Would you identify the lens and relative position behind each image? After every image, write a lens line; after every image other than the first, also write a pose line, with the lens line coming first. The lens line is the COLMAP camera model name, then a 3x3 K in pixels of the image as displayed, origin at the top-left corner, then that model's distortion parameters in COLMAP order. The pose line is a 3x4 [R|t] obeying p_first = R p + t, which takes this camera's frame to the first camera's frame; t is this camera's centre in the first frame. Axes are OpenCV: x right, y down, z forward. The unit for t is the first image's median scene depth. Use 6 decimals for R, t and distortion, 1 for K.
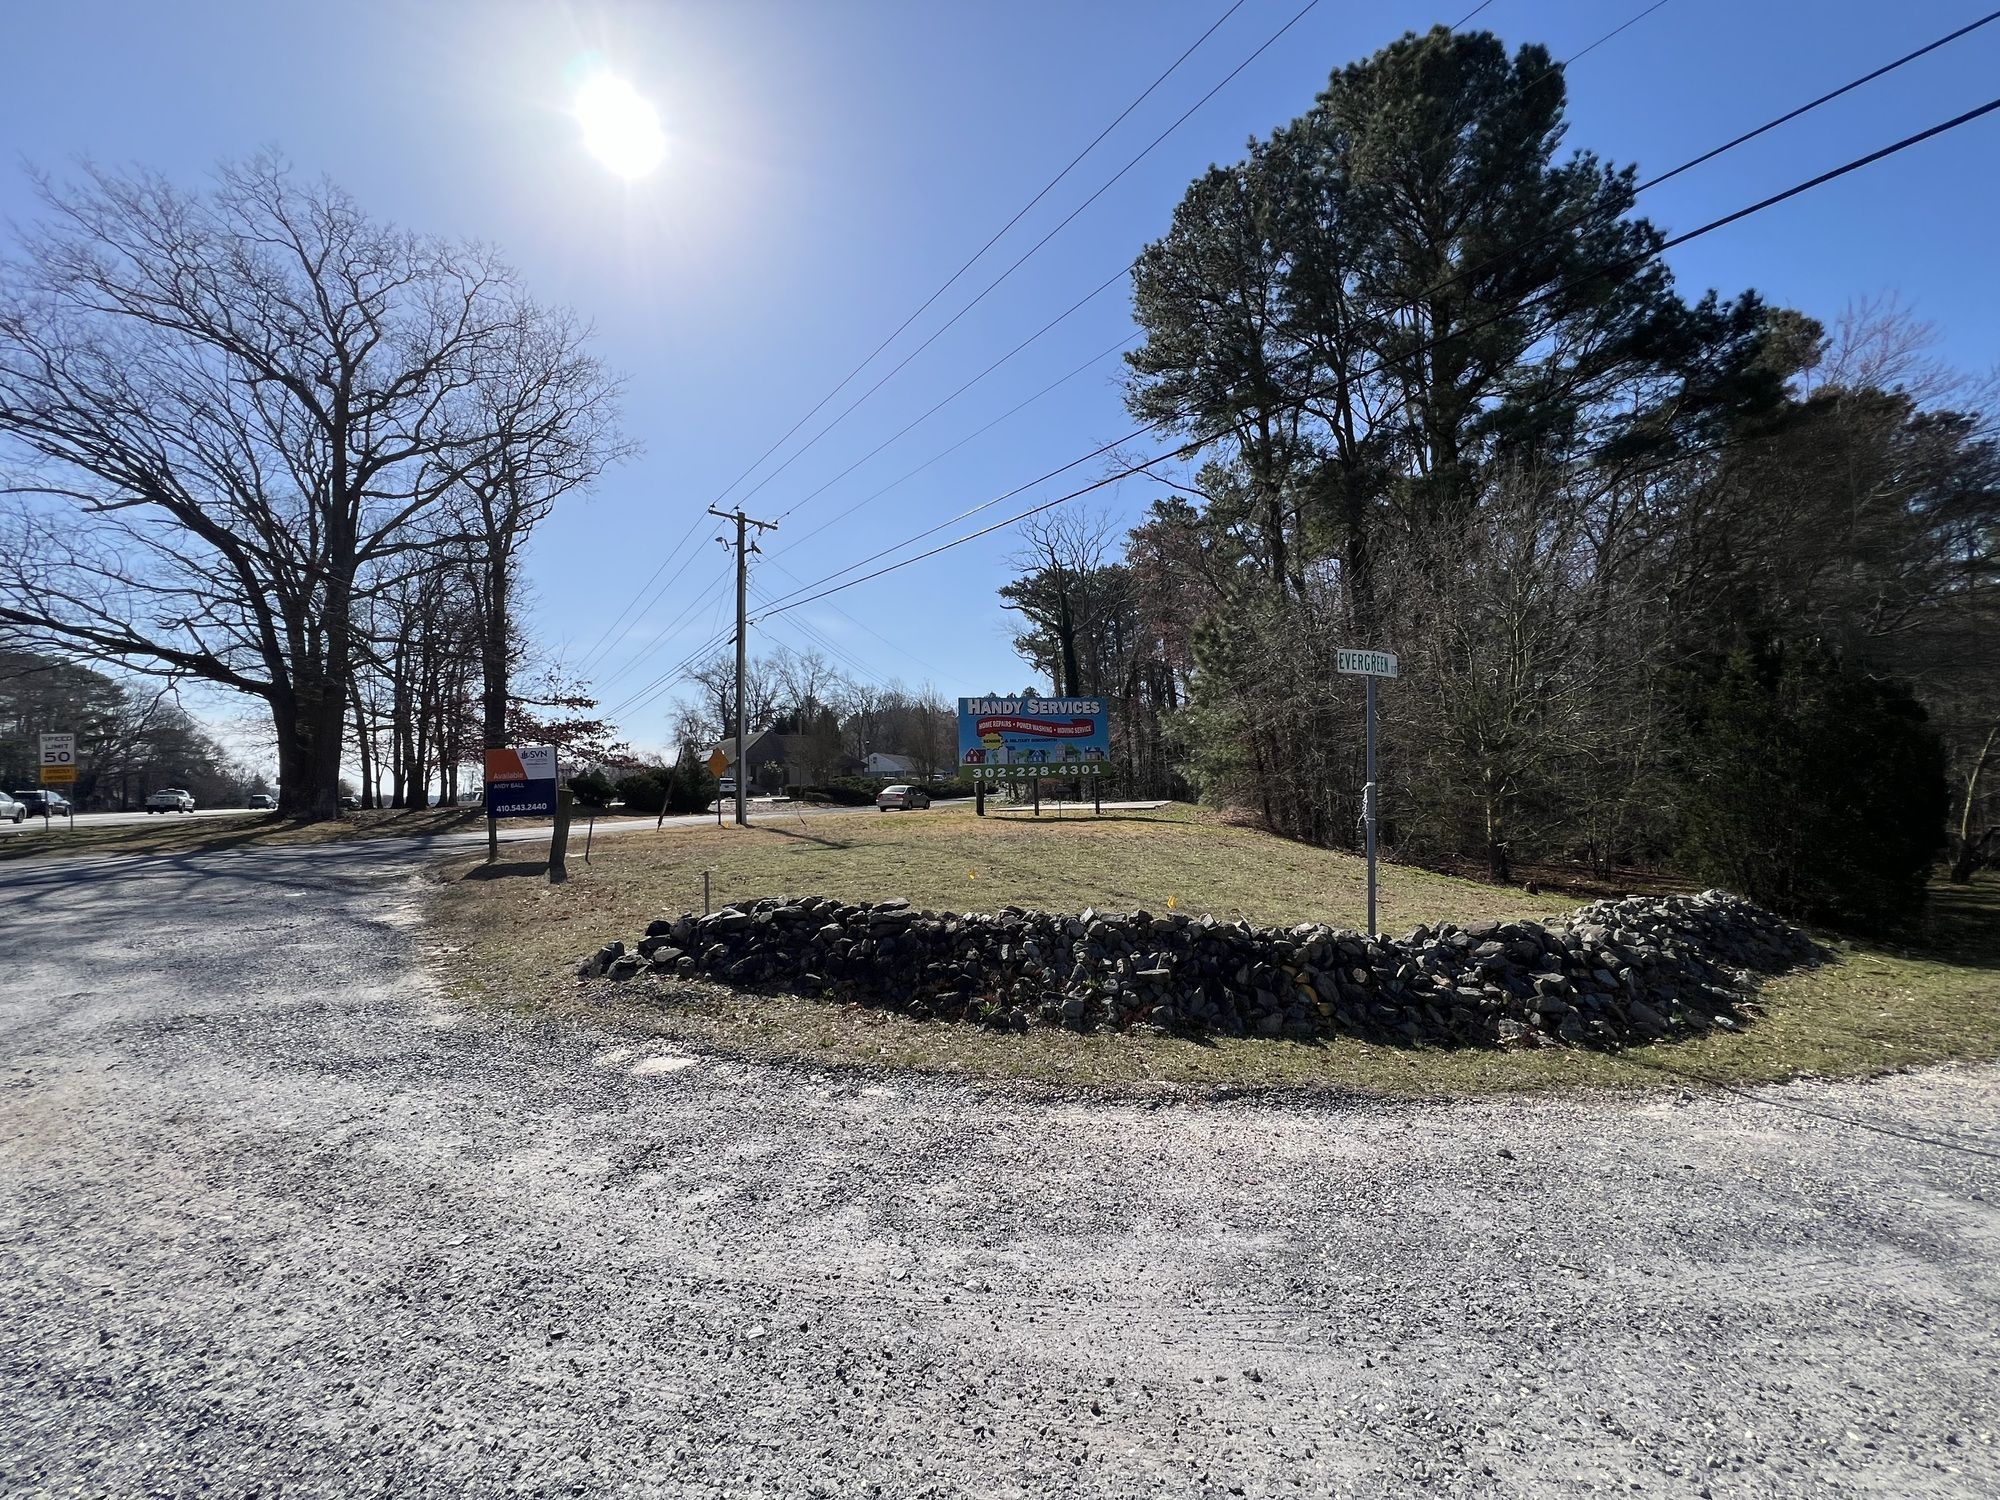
lens RADIAL K [[799.8, 0, 1000.7], [0, 799.8, 741.5], [0, 0, 1]] dist [0.000825, 0.000161]
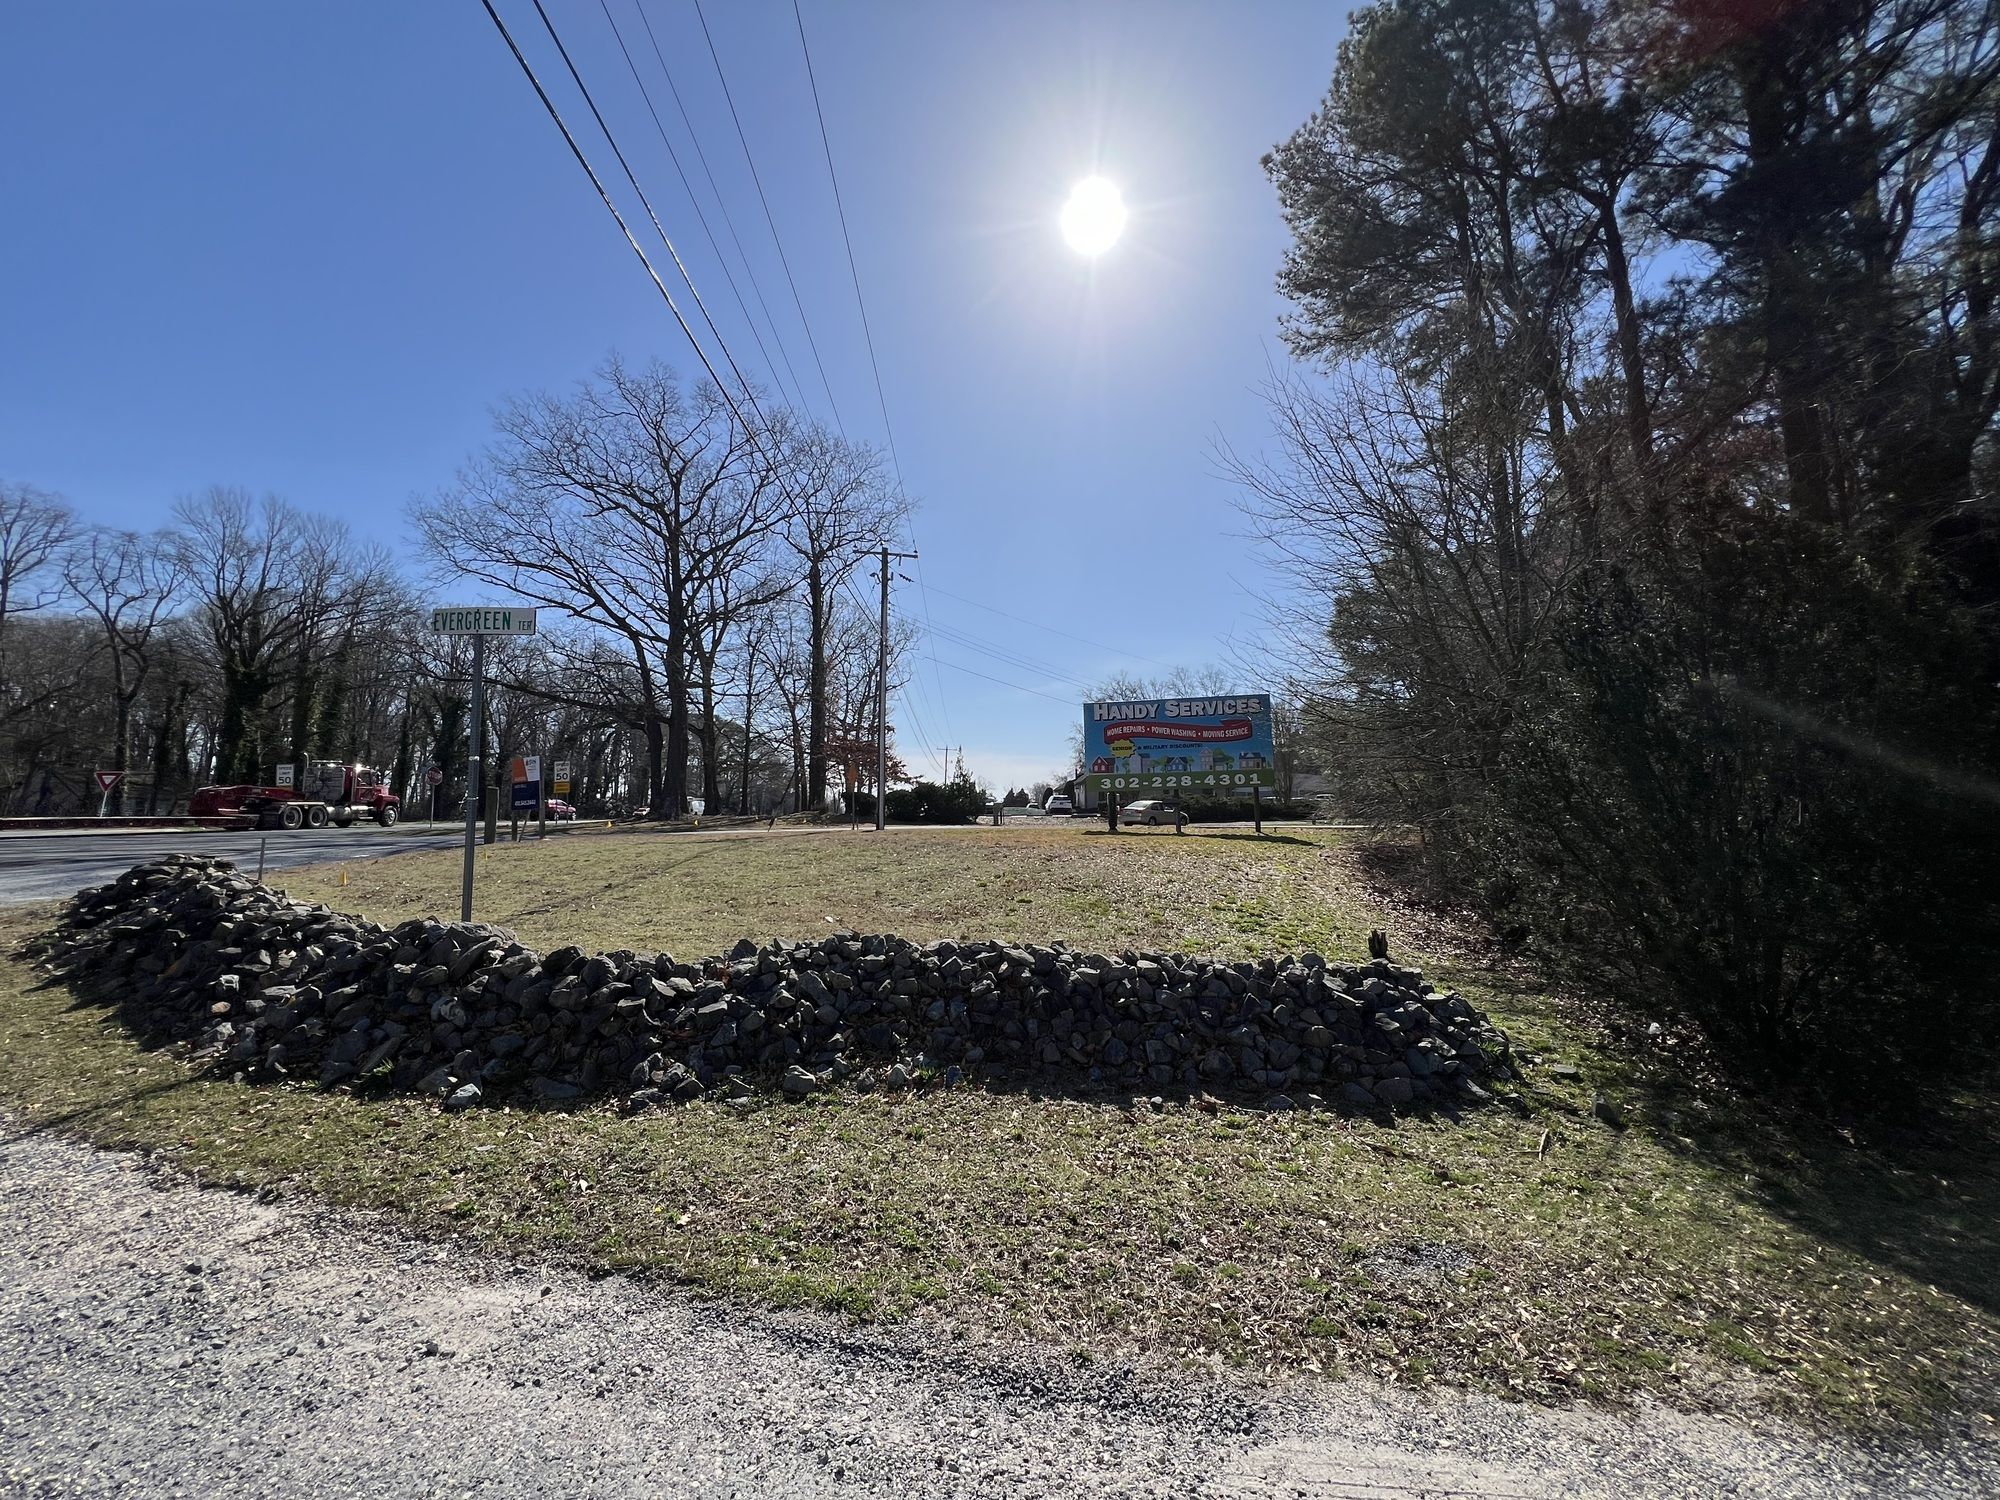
lens RADIAL K [[799.8, 0, 1002.9], [0, 799.8, 749.4], [0, 0, 1]] dist [0.000825, 0.000161]
pose [[0.835947, -0.028301, -0.548081, 0.367328], [0.019301, 0.999568, -0.022177, 0.017917], [0.548471, 0.007960, 0.836132, 0.151897]]
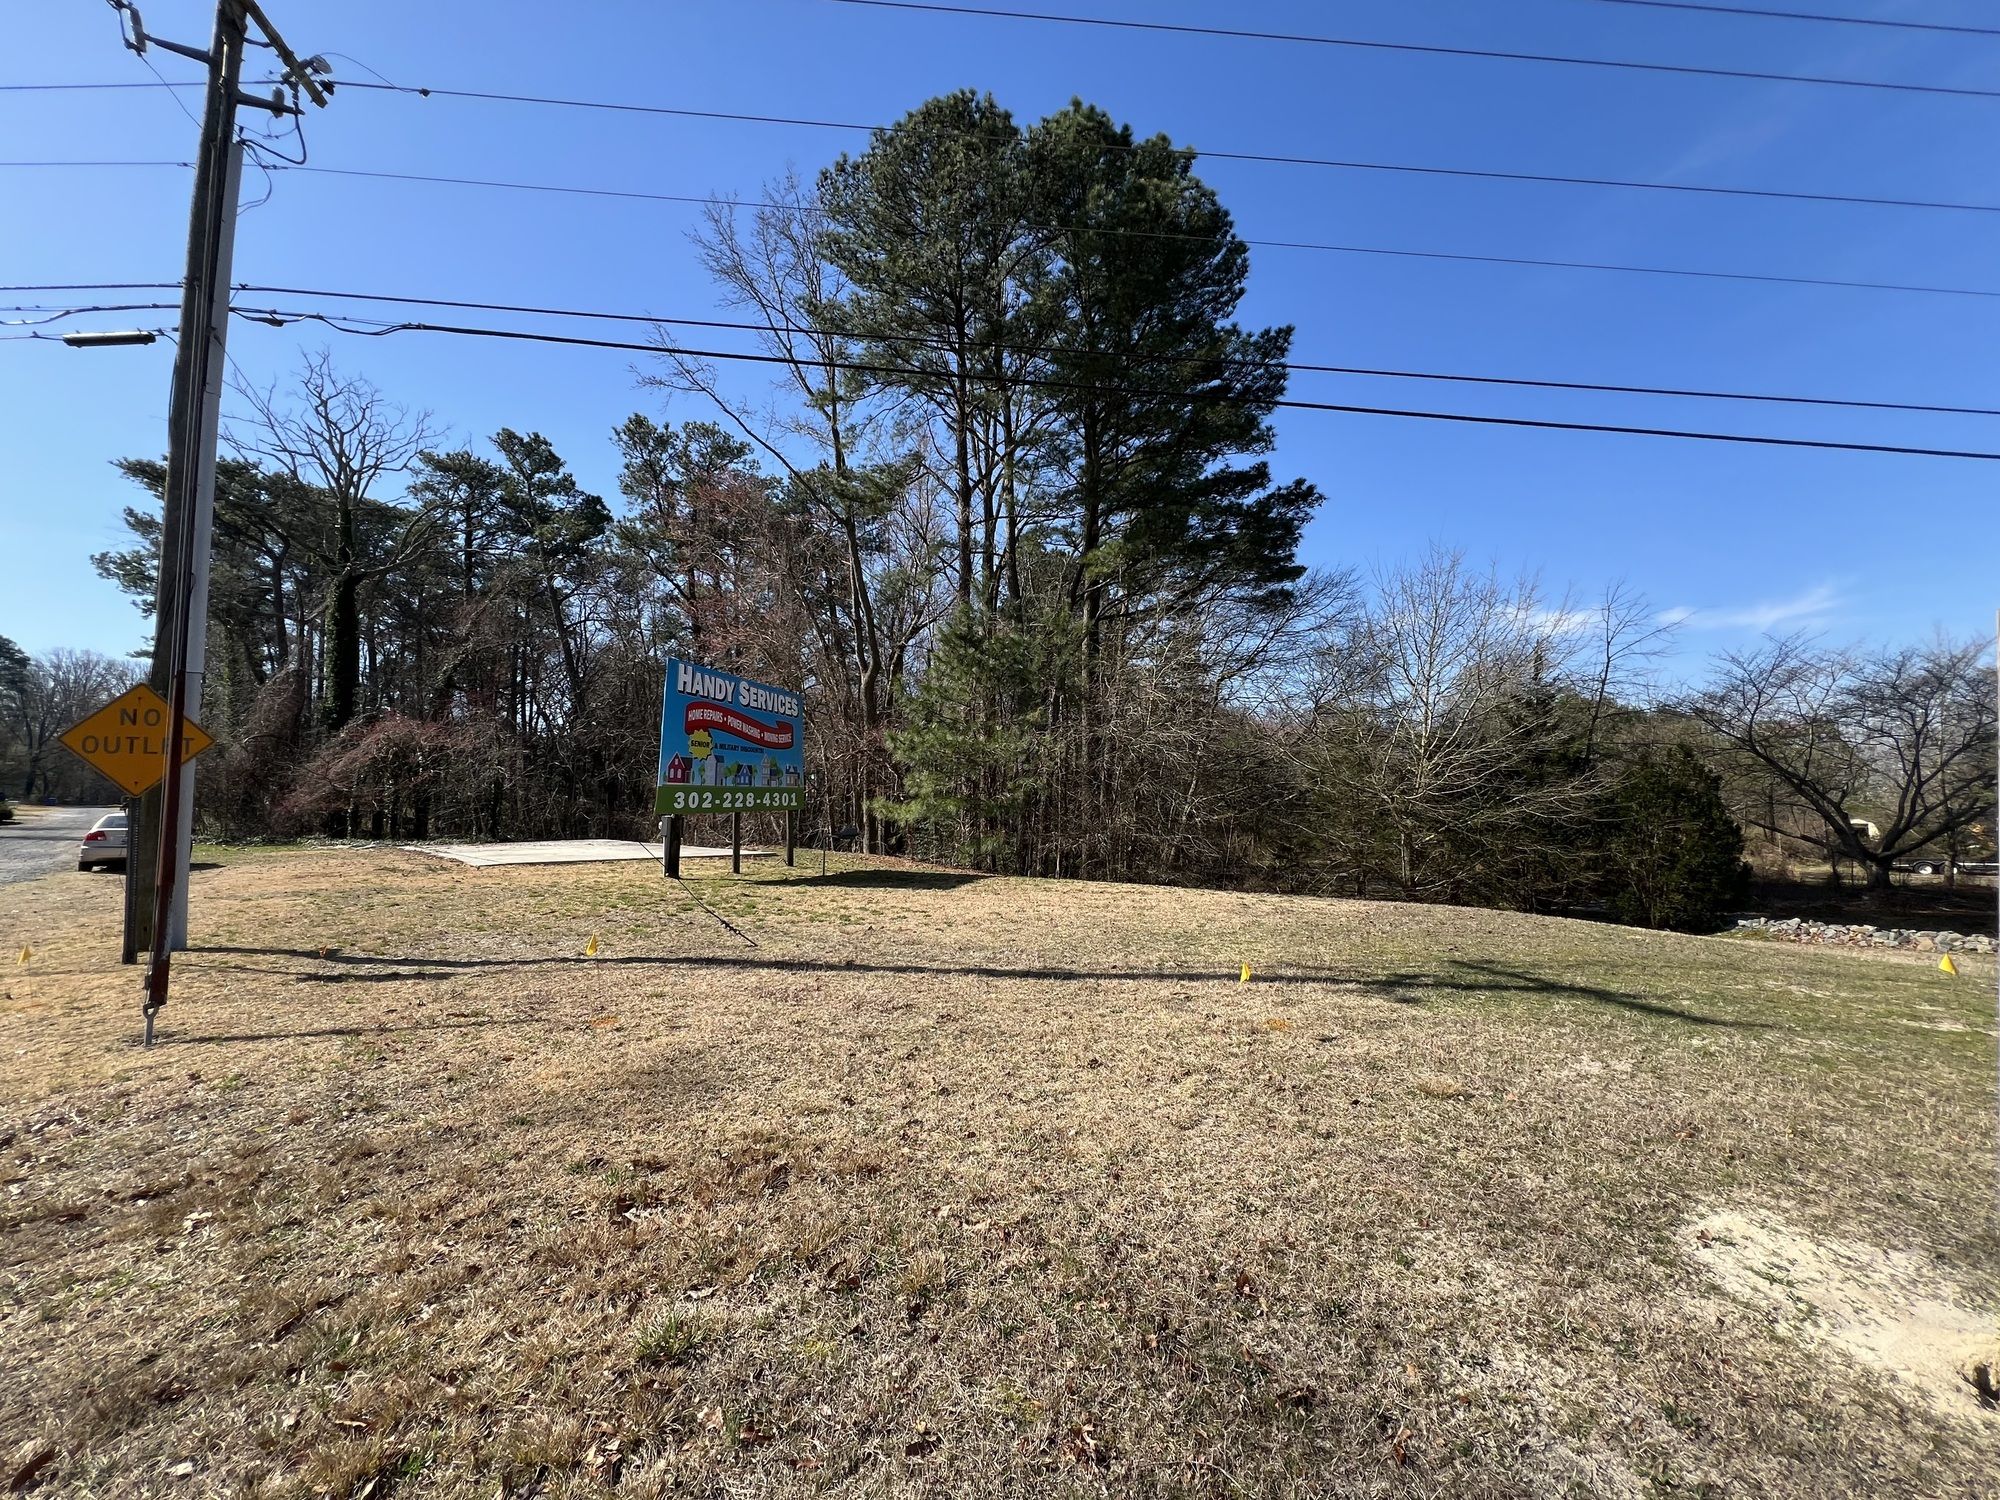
lens RADIAL K [[799.8, 0, 1076.3], [0, 799.8, 742.9], [0, 0, 1]] dist [0.000825, 0.000161]
pose [[0.537457, 0.097391, 0.837648, -0.330412], [-0.064732, 0.995143, -0.074169, 0.022762], [-0.840803, -0.014360, 0.541151, 0.454217]]
